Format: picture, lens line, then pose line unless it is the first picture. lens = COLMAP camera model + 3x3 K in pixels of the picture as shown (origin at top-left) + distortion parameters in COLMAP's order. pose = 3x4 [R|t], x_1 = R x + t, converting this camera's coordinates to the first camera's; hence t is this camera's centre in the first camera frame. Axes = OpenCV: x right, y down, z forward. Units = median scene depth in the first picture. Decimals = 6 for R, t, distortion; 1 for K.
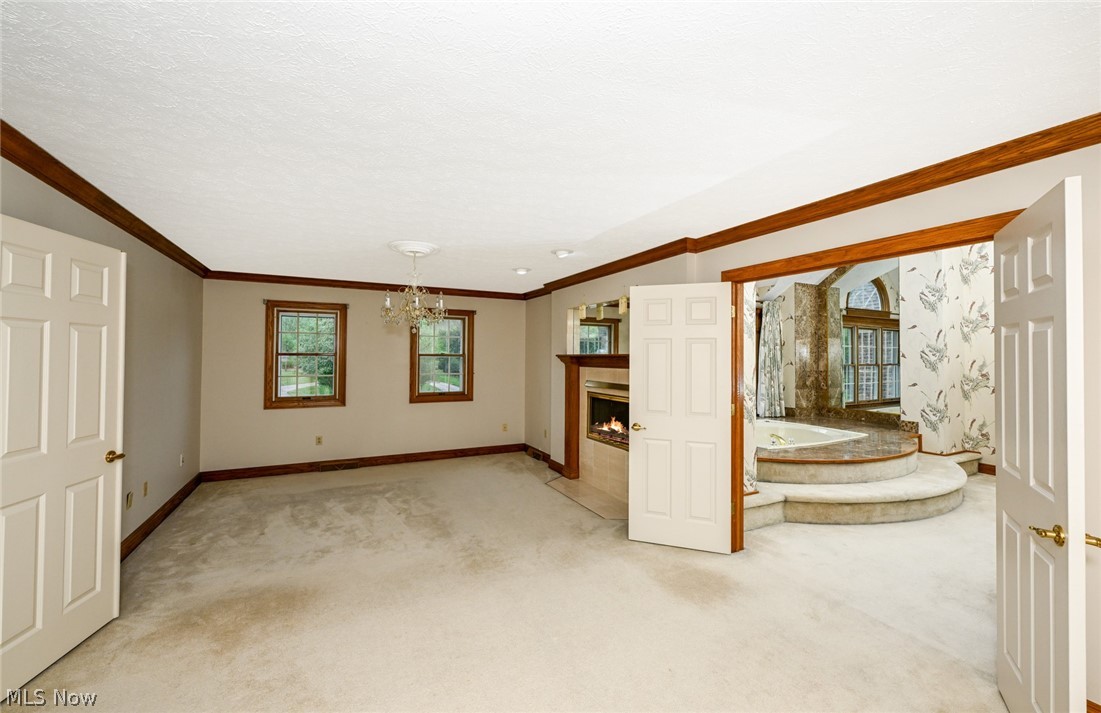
lens RADIAL K [[465.9, 0, 533.4], [0, 465.9, 345.9], [0, 0, 1]] dist [-0.000131, -0.000036]
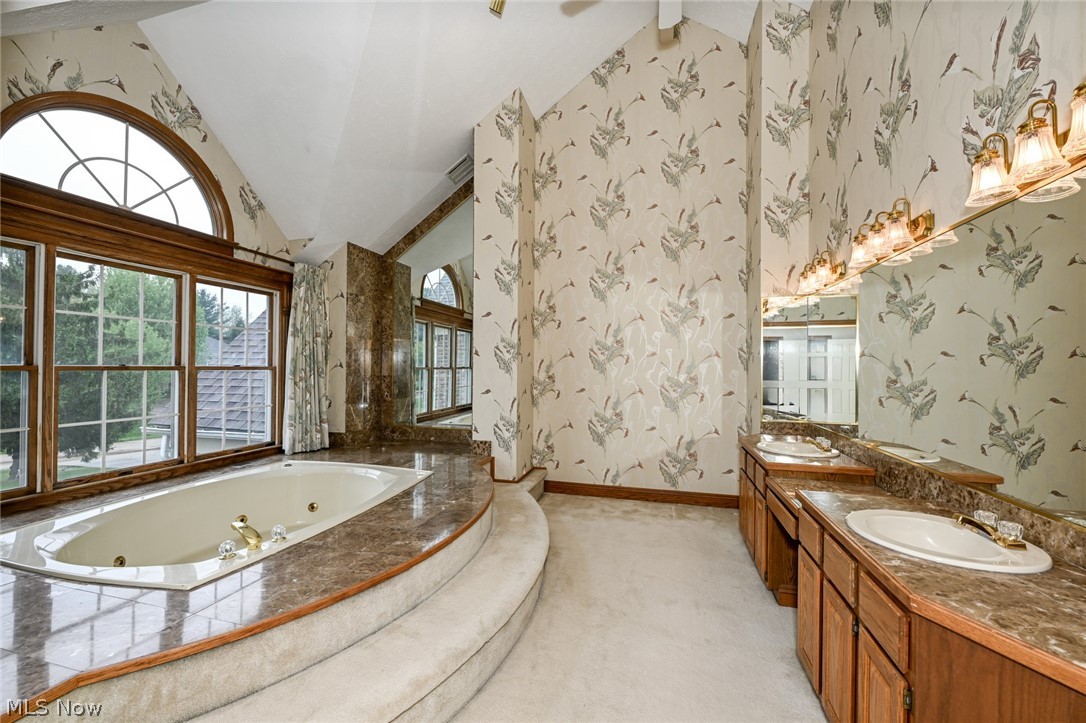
lens RADIAL K [[437.0, 0, 543.0], [0, 437.0, 361.5], [0, 0, 1]] dist [-0.001458, -0.000203]
pose [[0.673319, 0.005944, 0.739328, 0.288409], [-0.018250, 0.999797, 0.008582, 0.021971], [-0.739127, -0.019271, 0.673291, 0.372190]]
